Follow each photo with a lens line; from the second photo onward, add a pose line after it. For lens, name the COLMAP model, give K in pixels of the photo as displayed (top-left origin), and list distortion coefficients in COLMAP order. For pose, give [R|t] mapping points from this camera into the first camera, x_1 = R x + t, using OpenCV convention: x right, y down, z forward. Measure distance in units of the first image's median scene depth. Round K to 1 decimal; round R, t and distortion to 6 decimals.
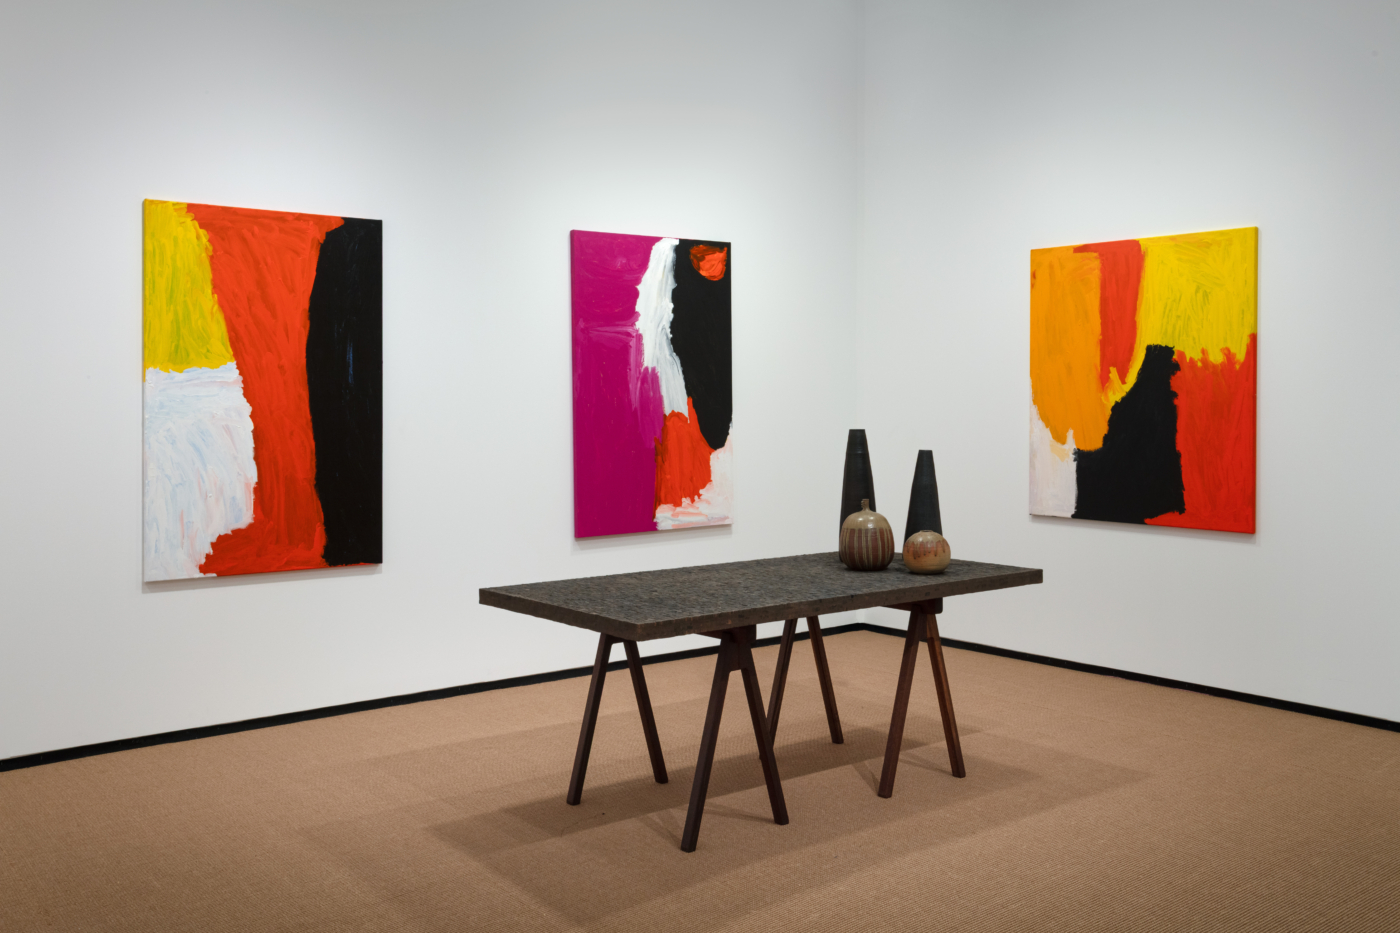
lens RADIAL K [[1336.5, 0, 701.3], [0, 1336.5, 392.8], [0, 0, 1]] dist [0.005280, 0.000000]
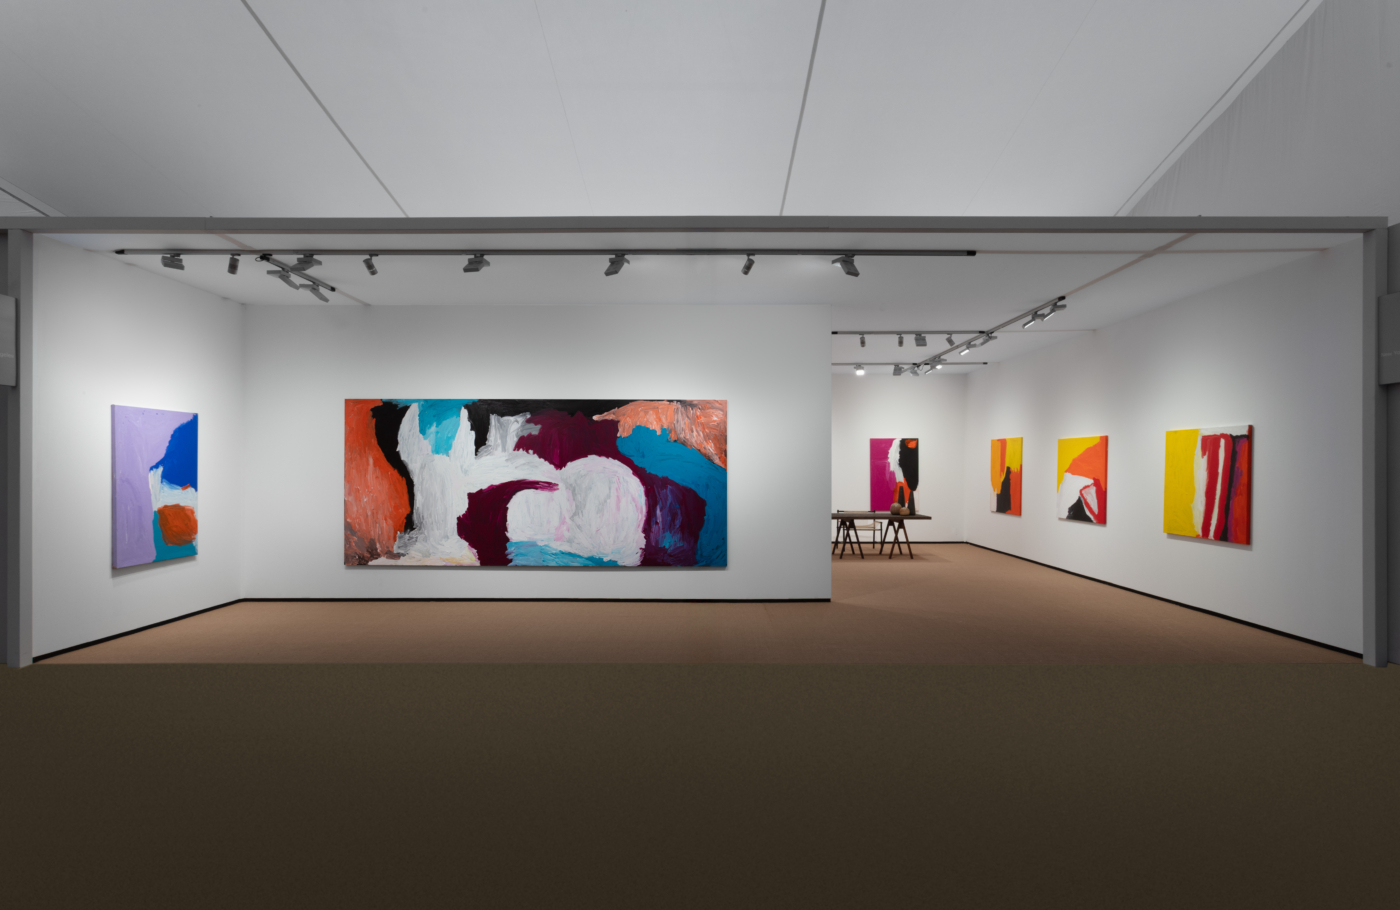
lens RADIAL K [[663.1, 0, 706.0], [0, 663.1, 468.0], [0, 0, 1]] dist [0.001157, 0.001647]
pose [[0.783132, 0.006215, -0.621824, 0.865472], [-0.005501, 0.999980, 0.003066, -0.033359], [0.621831, 0.001020, 0.783151, -1.050077]]
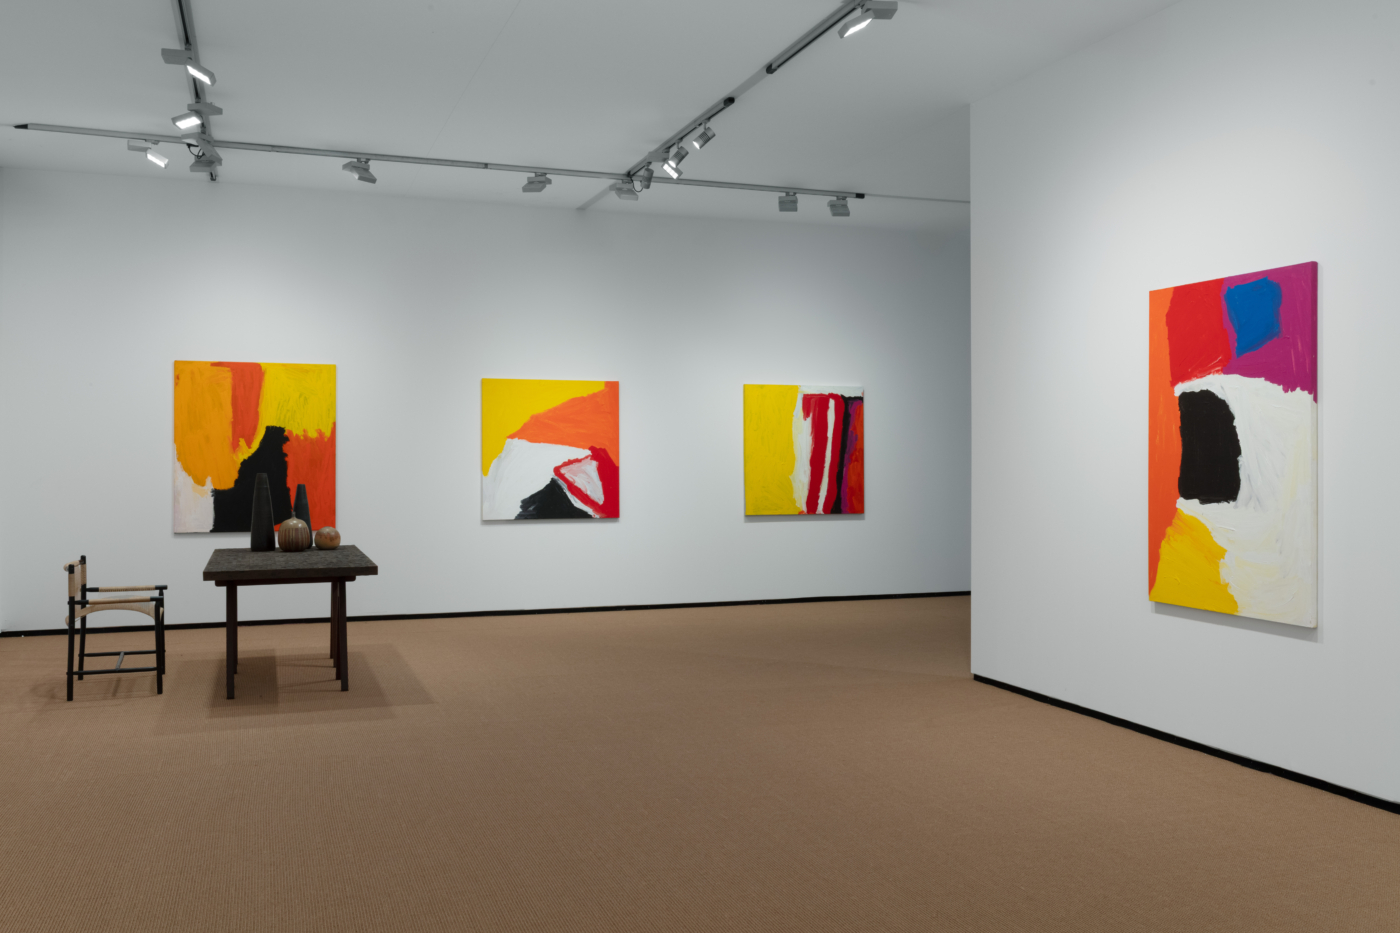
lens RADIAL K [[1246.8, 0, 695.2], [0, 1246.8, 451.3], [0, 0, 1]] dist [-0.004853, 0.031927]
pose [[0.329448, 0.007644, 0.944143, -1.015511], [0.000162, 0.999967, -0.008152, 0.010015], [-0.944174, 0.002839, 0.329436, -0.038955]]
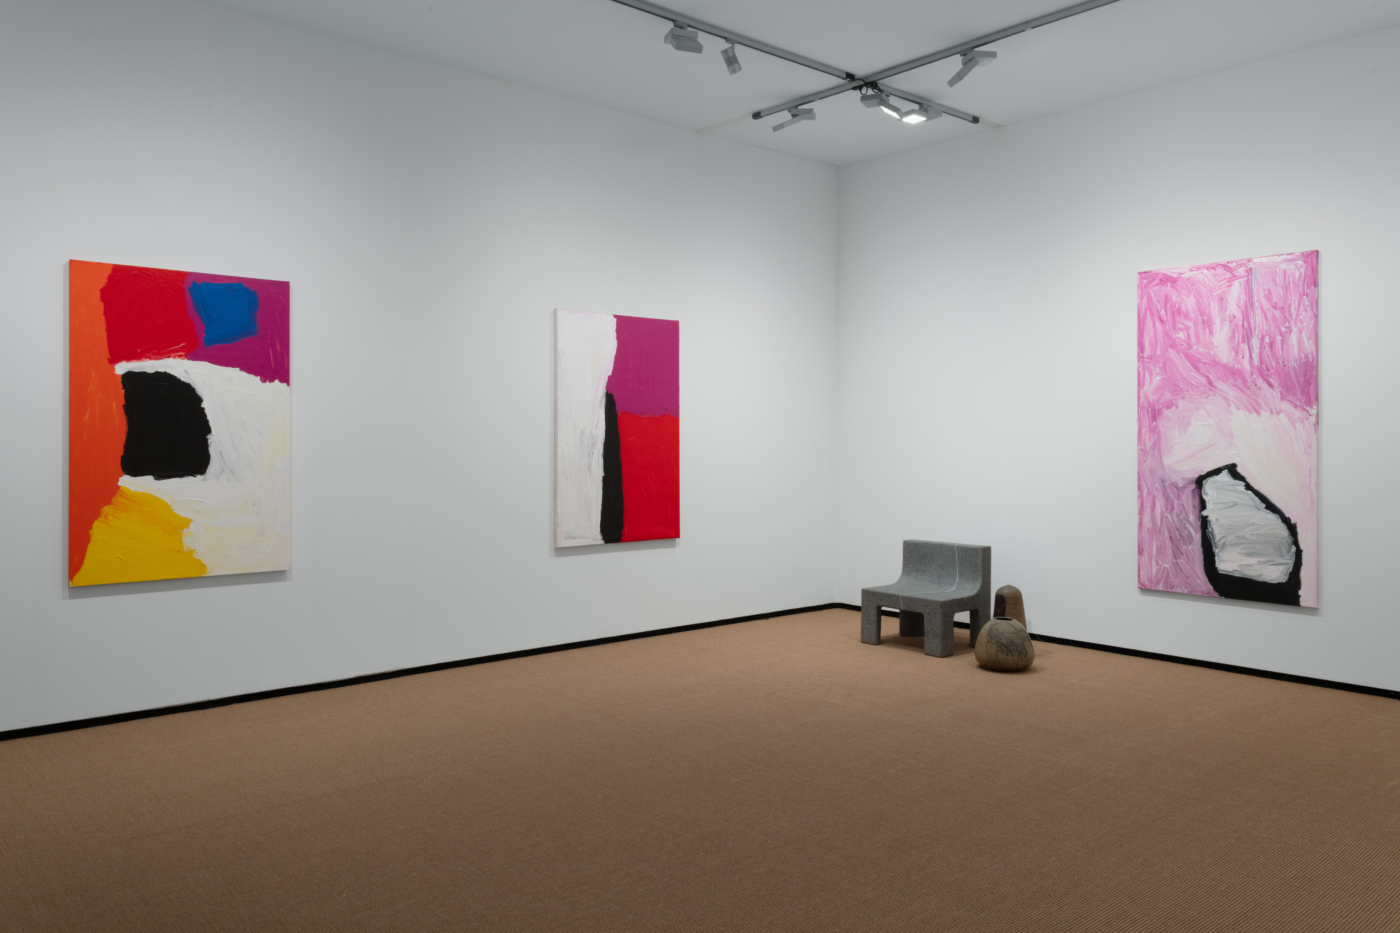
lens RADIAL K [[1056.6, 0, 743.4], [0, 1056.6, 441.3], [0, 0, 1]] dist [0.006585, -0.005404]
pose [[-0.996731, 0.001821, -0.080766, -0.402022], [0.001313, 0.999979, 0.006339, 0.006840], [0.080776, 0.006212, -0.996713, 0.778193]]
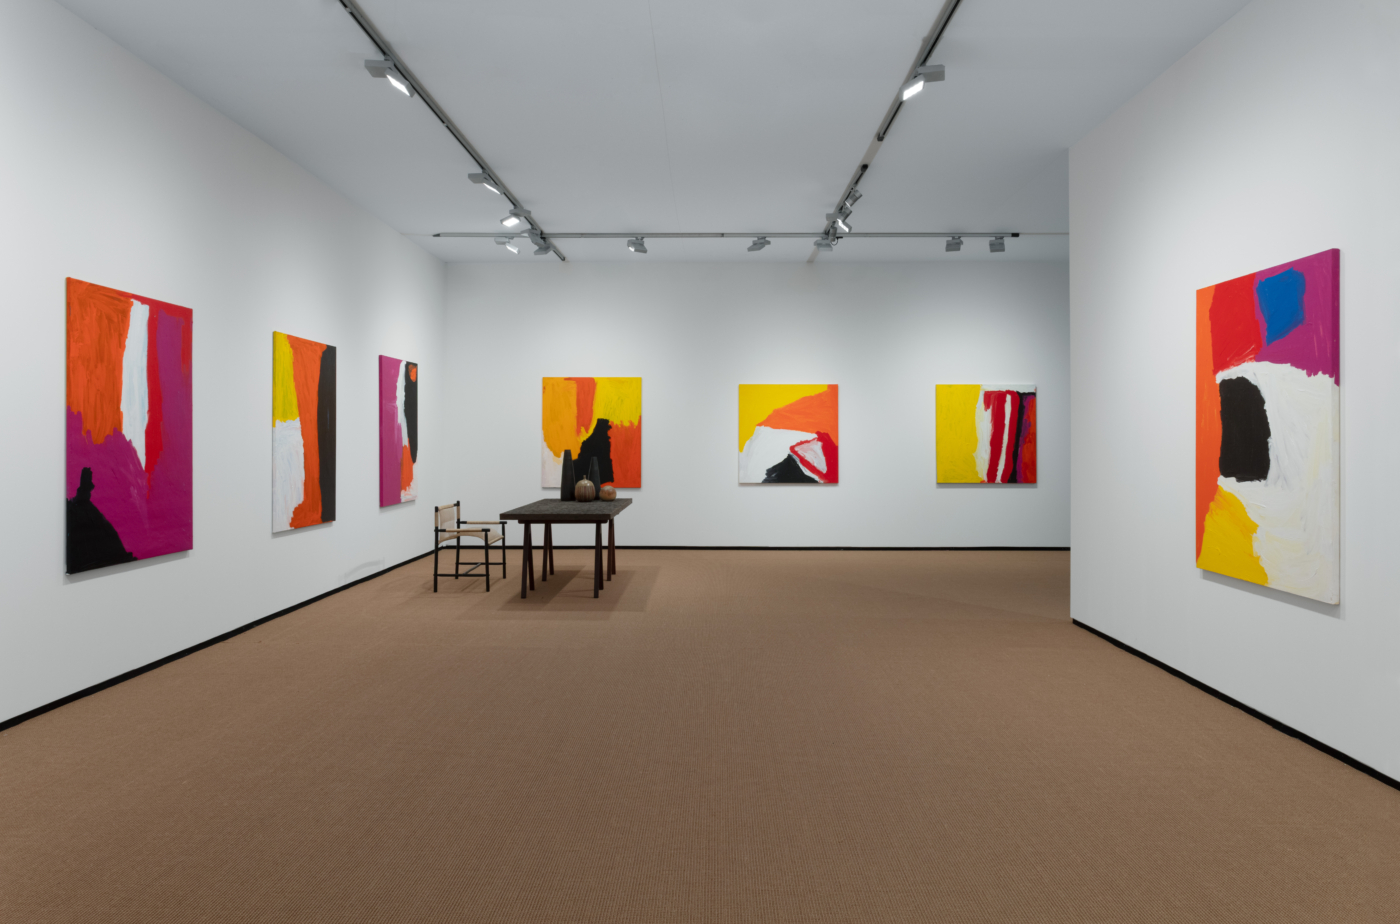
lens RADIAL K [[829.5, 0, 691.2], [0, 829.5, 433.8], [0, 0, 1]] dist [-0.014113, 0.005200]
pose [[0.642088, 0.009144, 0.766576, -0.809950], [-0.001906, 0.999945, -0.010331, 0.010580], [-0.766629, 0.005172, 0.642070, -0.179530]]
